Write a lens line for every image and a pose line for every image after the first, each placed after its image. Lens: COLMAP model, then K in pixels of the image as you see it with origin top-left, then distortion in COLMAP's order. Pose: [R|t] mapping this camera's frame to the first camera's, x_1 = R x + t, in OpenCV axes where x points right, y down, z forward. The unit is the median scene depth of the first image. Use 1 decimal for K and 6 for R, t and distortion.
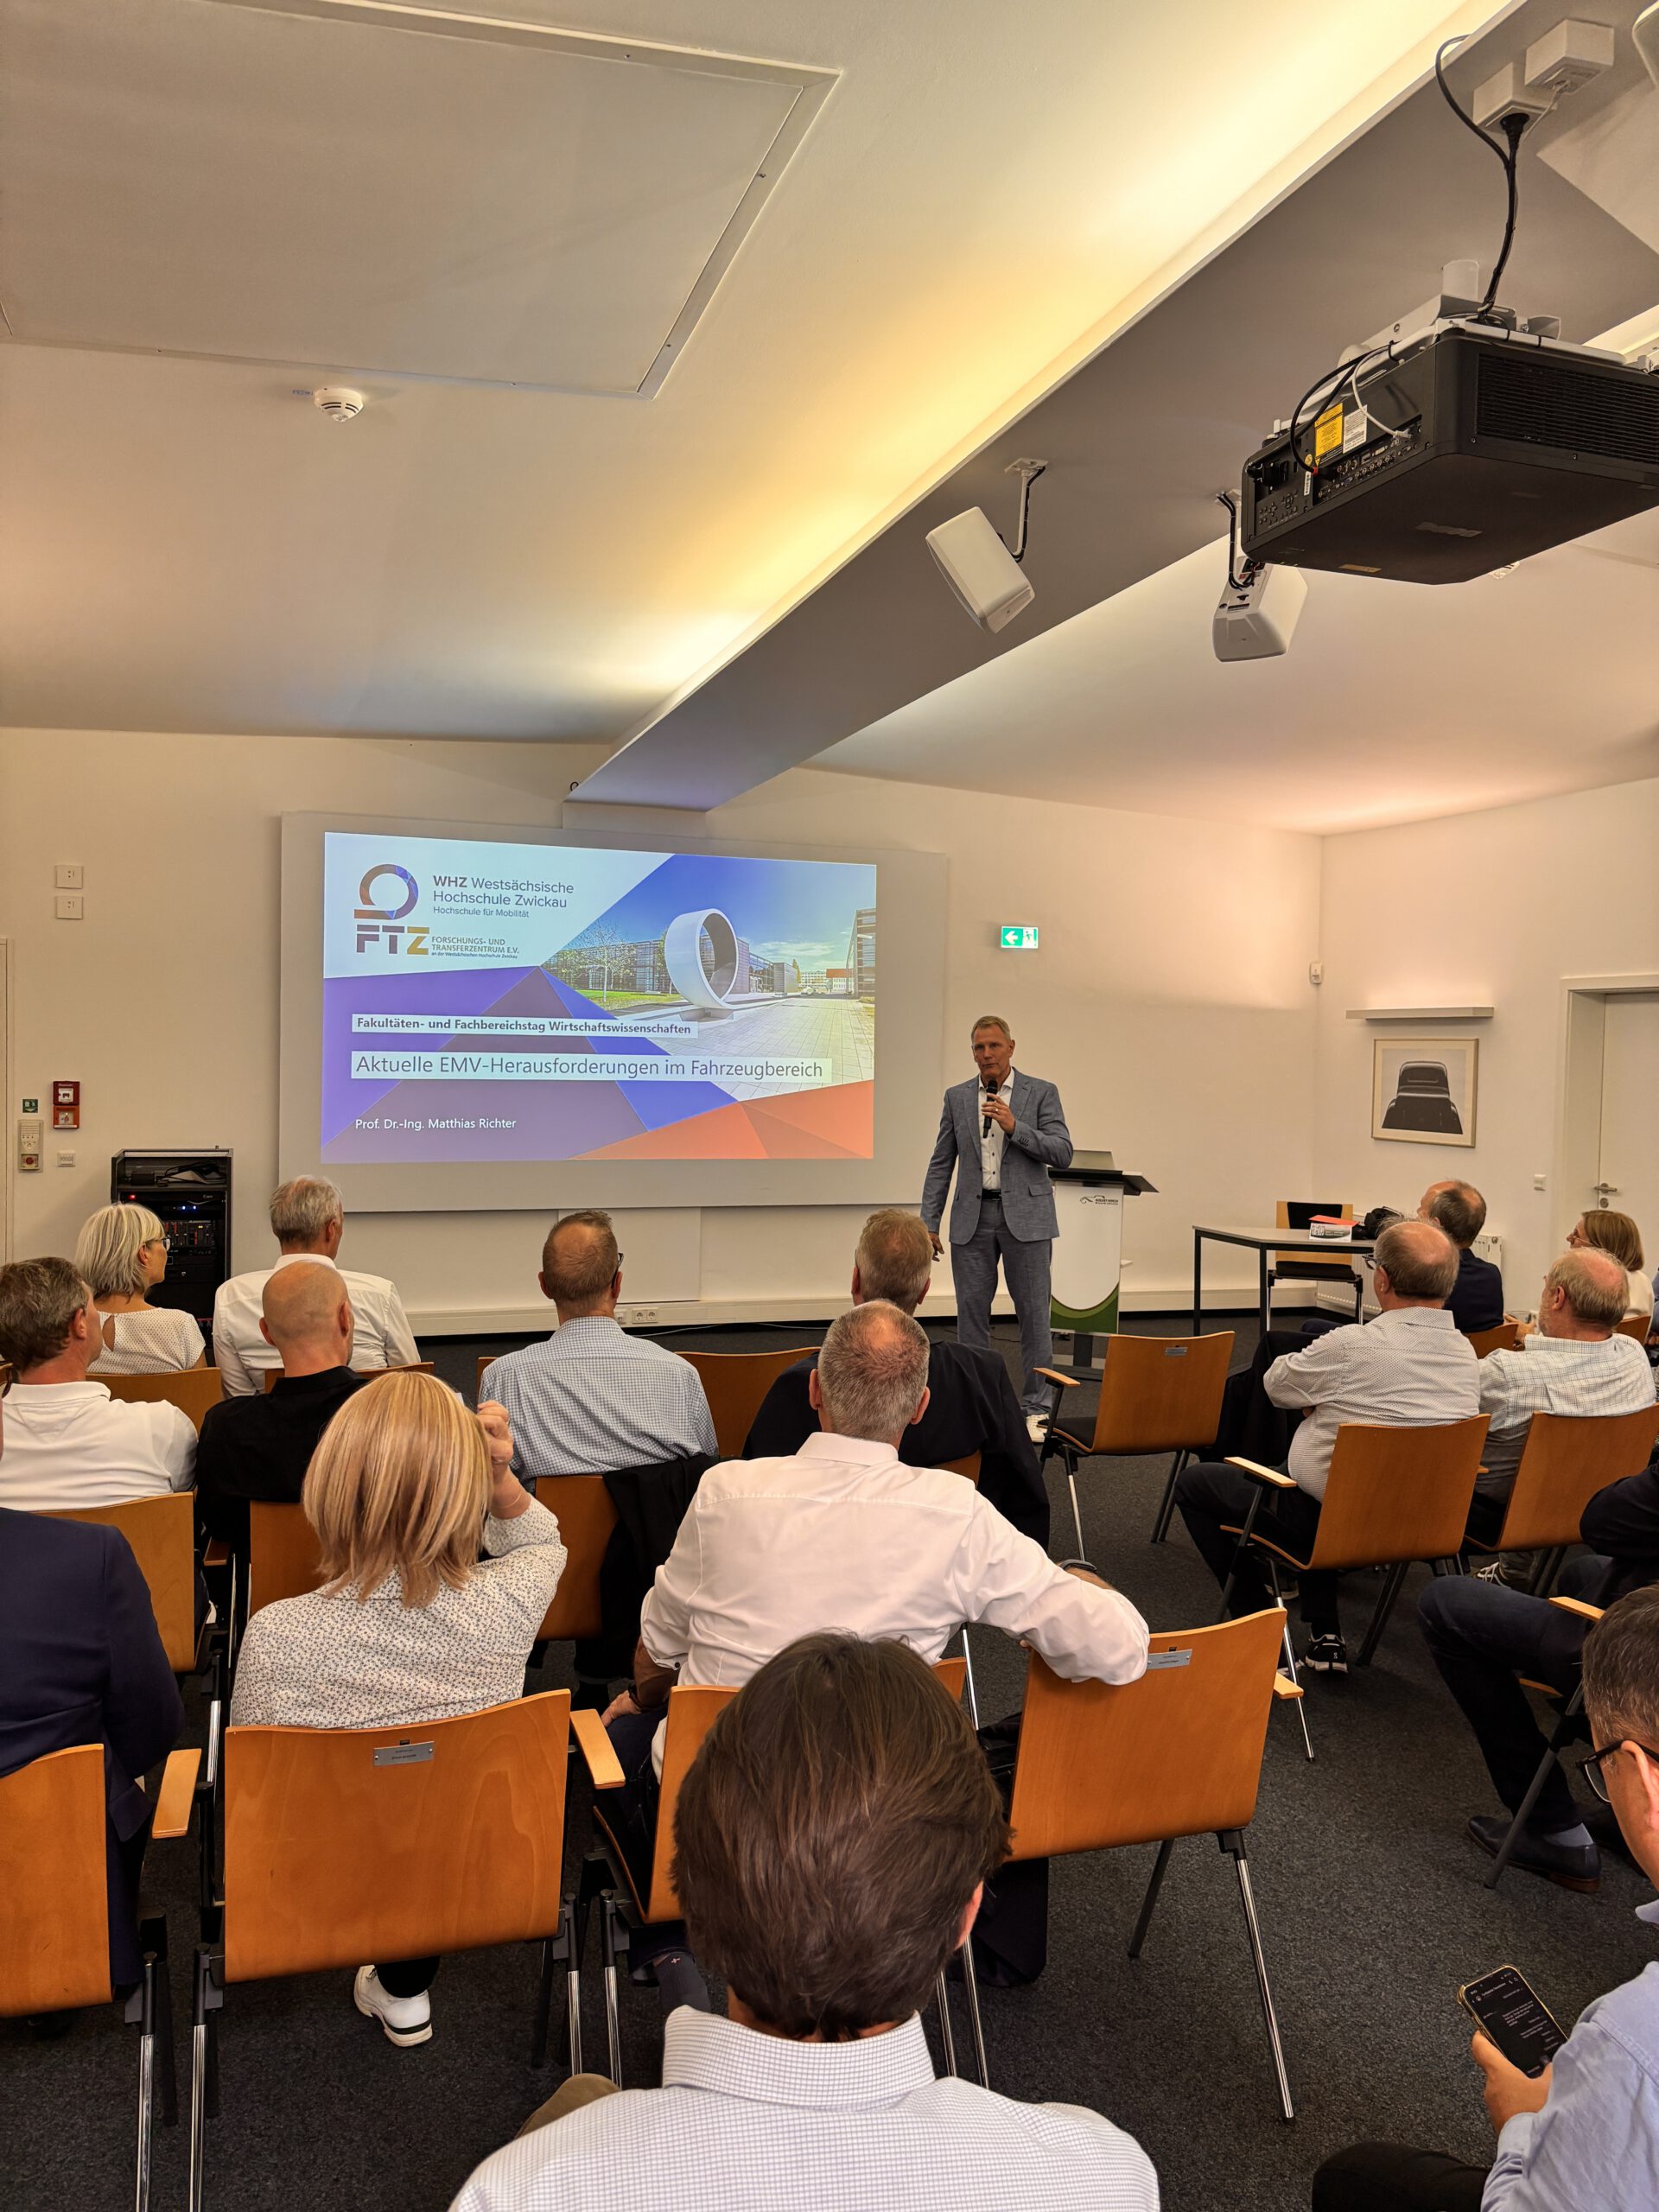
lens RADIAL K [[1681.1, 0, 835.2], [0, 1681.1, 1104.4], [0, 0, 1]] dist [0.007841, 0.002210]
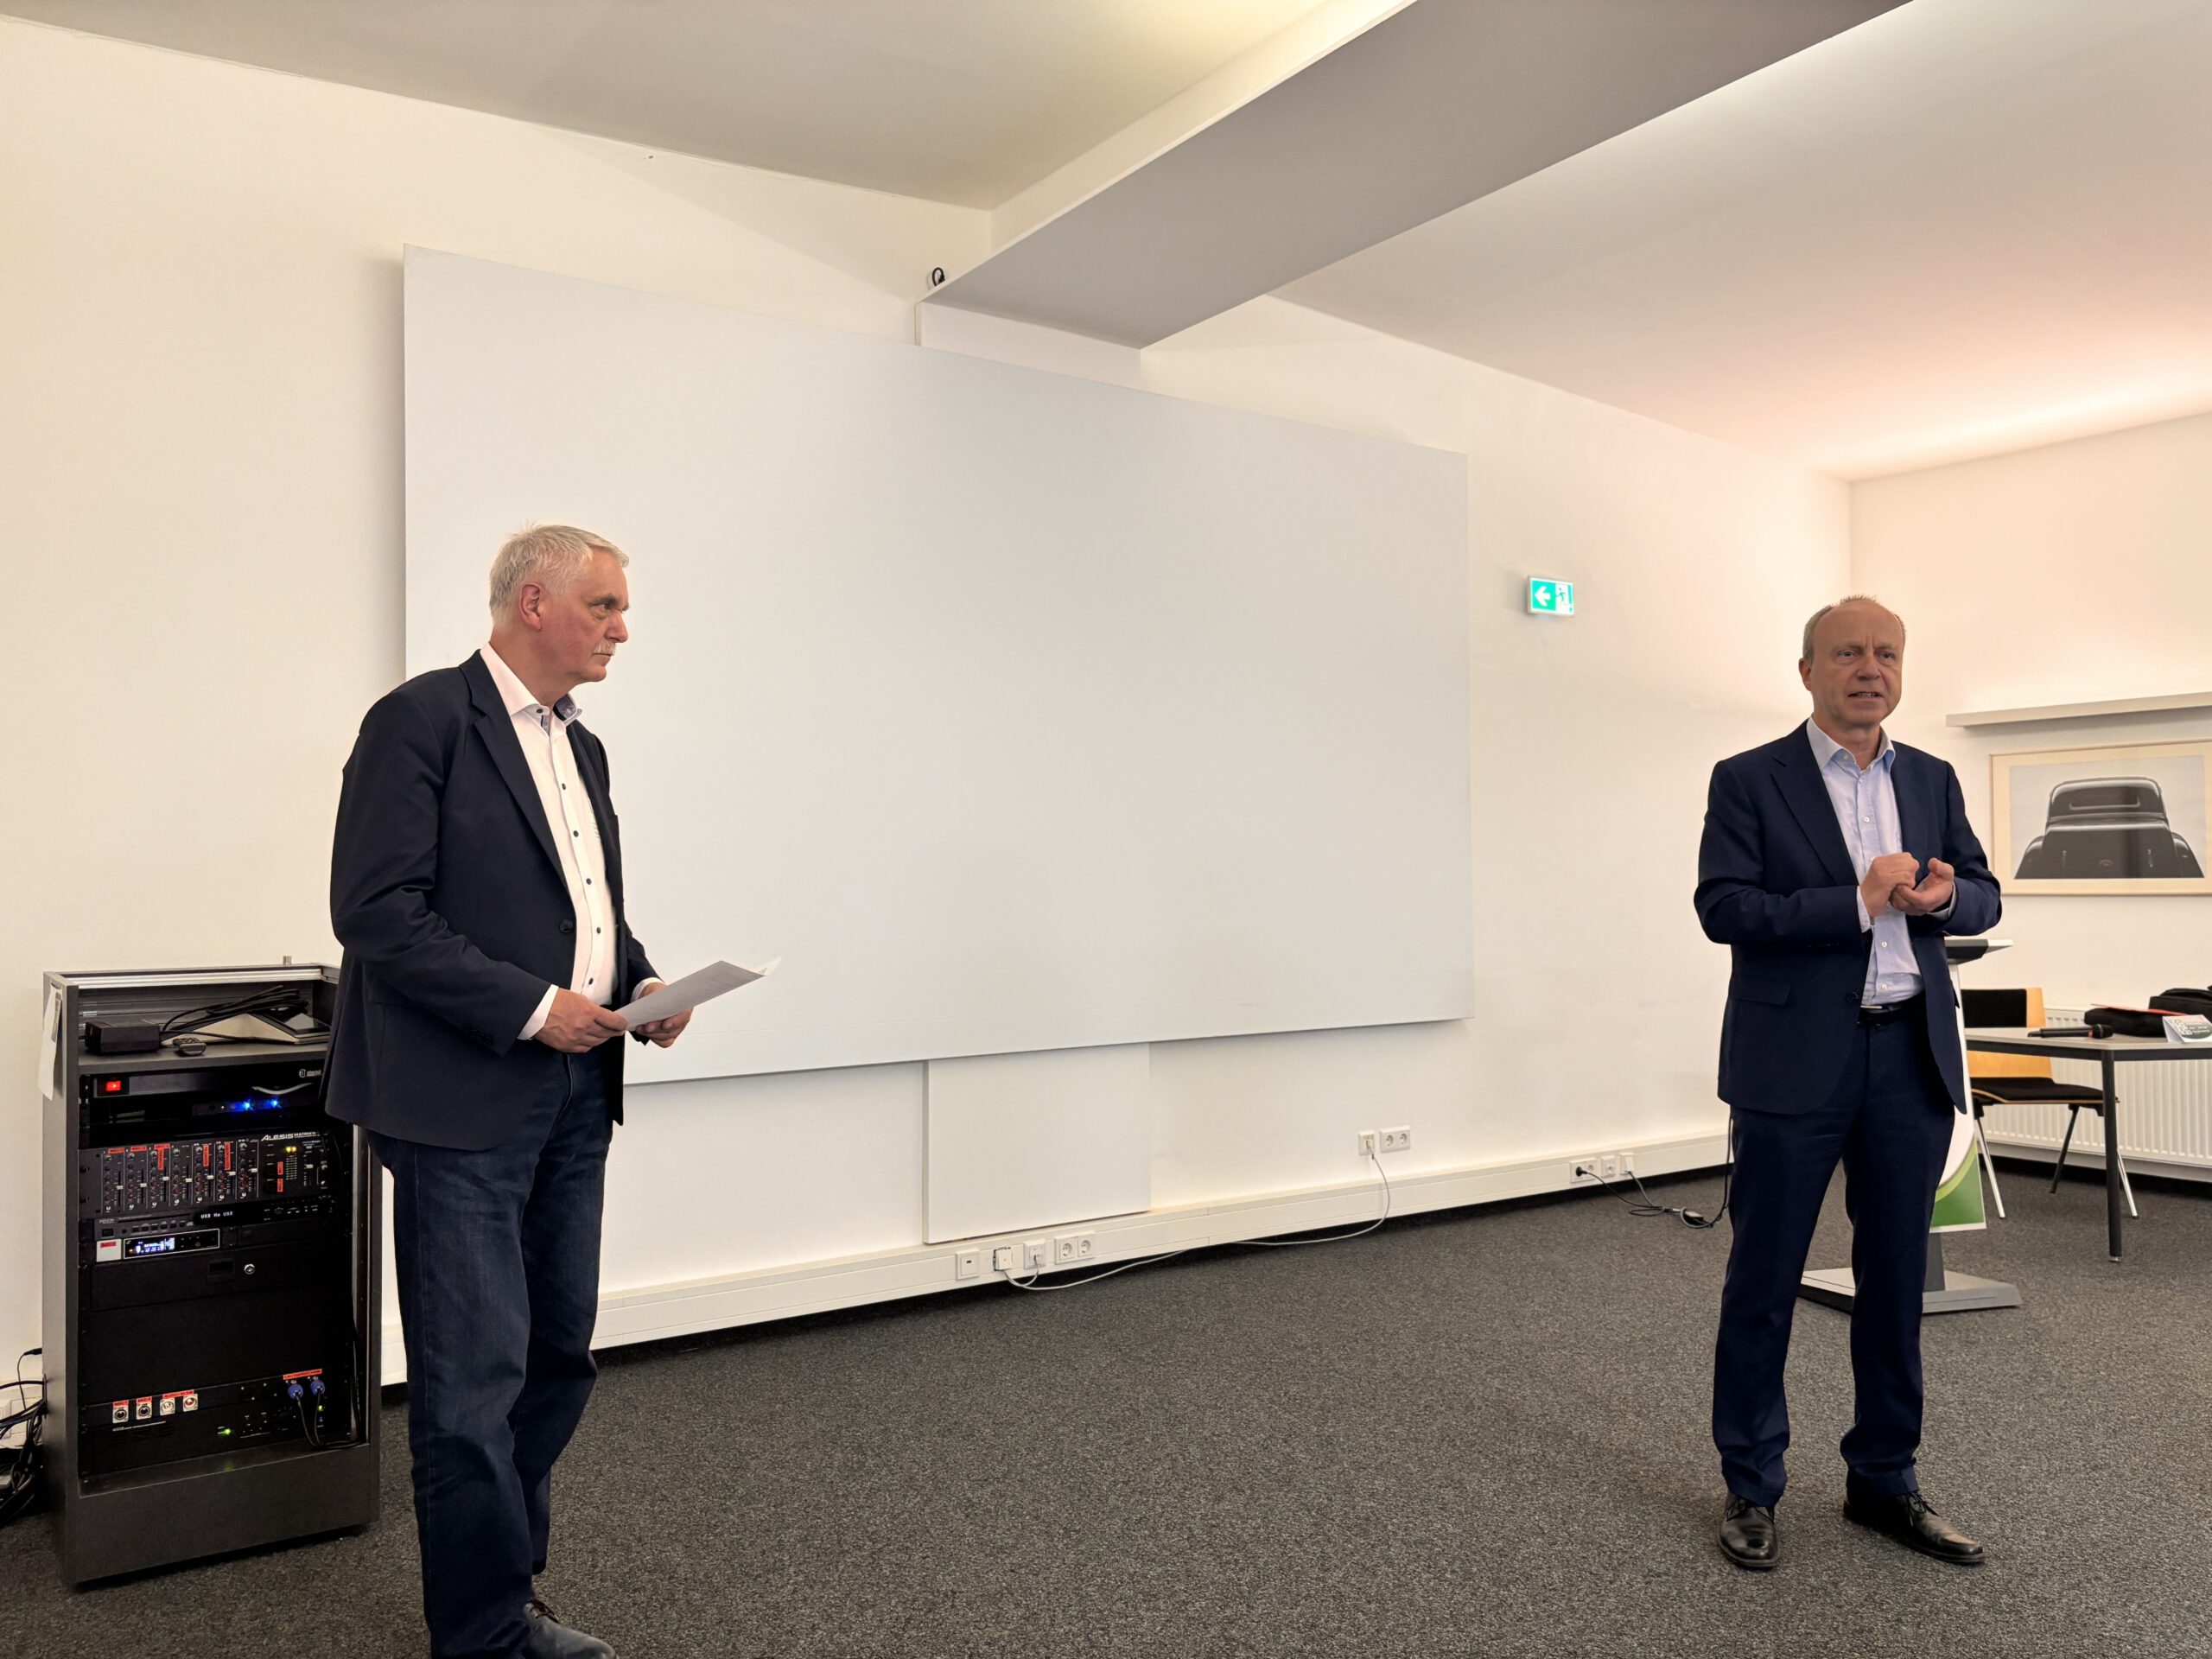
lens RADIAL K [[1681.1, 0, 1099.5], [0, 1681.1, 831.4], [0, 0, 1]] dist [0.007841, 0.002210]
pose [[0.956916, -0.016187, 0.289913, -0.256163], [0.032742, 0.998092, -0.052344, 0.019500], [-0.288512, 0.059582, 0.955621, 0.455384]]
